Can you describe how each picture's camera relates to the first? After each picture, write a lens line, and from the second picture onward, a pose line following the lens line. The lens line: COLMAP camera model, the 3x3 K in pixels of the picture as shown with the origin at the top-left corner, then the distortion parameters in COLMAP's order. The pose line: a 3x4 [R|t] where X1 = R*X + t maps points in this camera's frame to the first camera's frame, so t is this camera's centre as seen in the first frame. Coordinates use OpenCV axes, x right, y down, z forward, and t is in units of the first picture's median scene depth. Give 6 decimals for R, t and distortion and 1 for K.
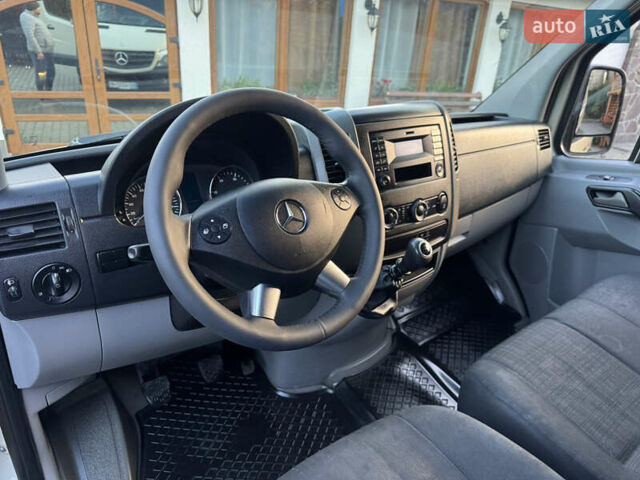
lens RADIAL K [[454.2, 0, 320.0], [0, 454.2, 240.0], [0, 0, 1]] dist [0.040198, -0.082912]
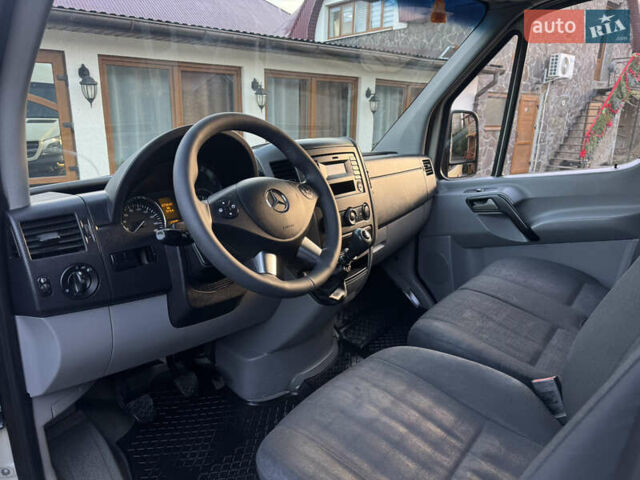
lens RADIAL K [[454.2, 0, 320.0], [0, 454.2, 240.0], [0, 0, 1]] dist [0.040198, -0.082912]
pose [[0.967726, -0.111991, 0.225754, -0.147370], [0.147164, 0.978351, -0.145505, 0.158934], [-0.204572, 0.174032, 0.963257, -0.169283]]
